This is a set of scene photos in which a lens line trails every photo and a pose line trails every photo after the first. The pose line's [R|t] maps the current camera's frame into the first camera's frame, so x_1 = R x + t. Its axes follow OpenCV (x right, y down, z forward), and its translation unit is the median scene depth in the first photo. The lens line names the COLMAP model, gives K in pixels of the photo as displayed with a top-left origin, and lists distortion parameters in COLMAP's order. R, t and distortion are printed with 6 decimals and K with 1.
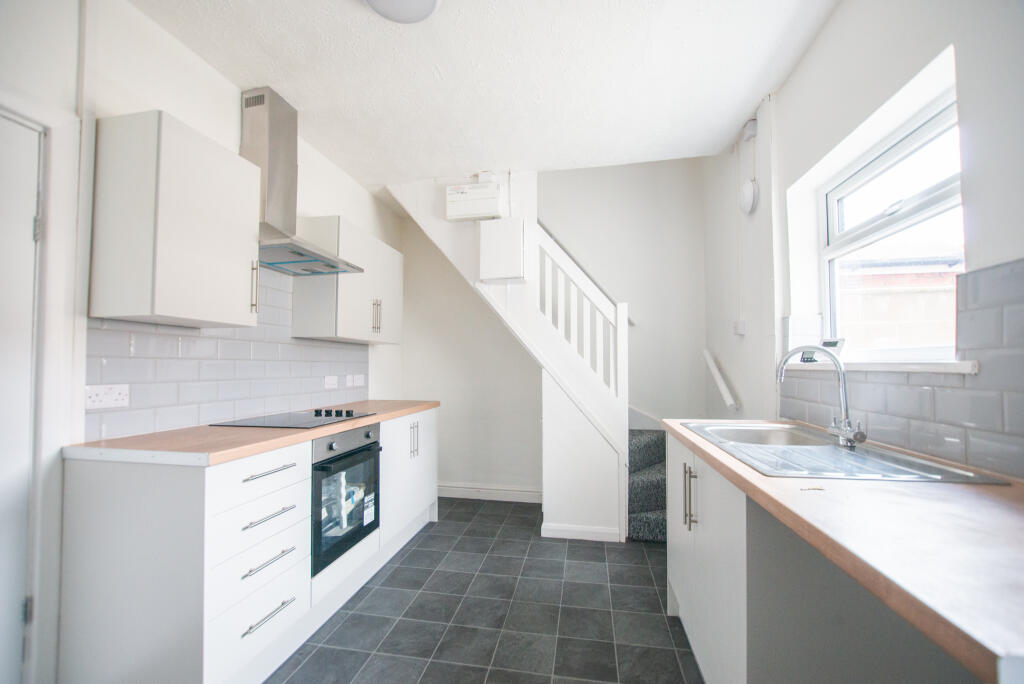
lens RADIAL K [[424.6, 0, 500.0], [0, 424.6, 379.5], [0, 0, 1]] dist [-0.001539, 0.004908]
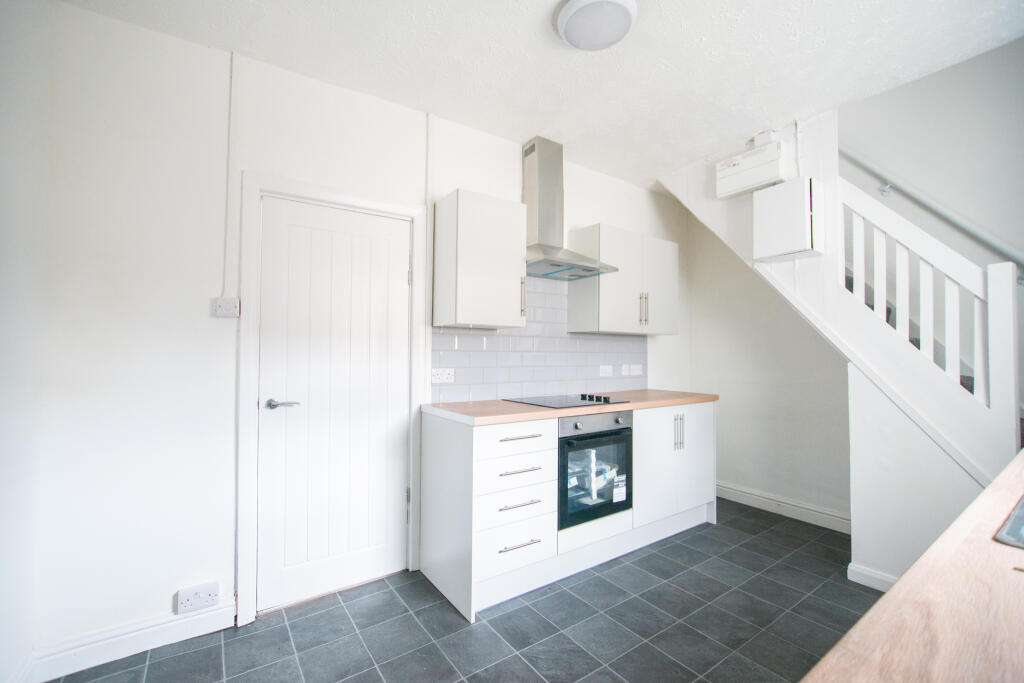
lens RADIAL K [[424.6, 0, 500.0], [0, 424.6, 379.0], [0, 0, 1]] dist [-0.001539, 0.004908]
pose [[0.721785, 0.046094, -0.690581, 0.212755], [-0.027552, 0.998903, 0.037877, -0.008749], [0.691569, -0.008312, 0.722262, 0.004259]]
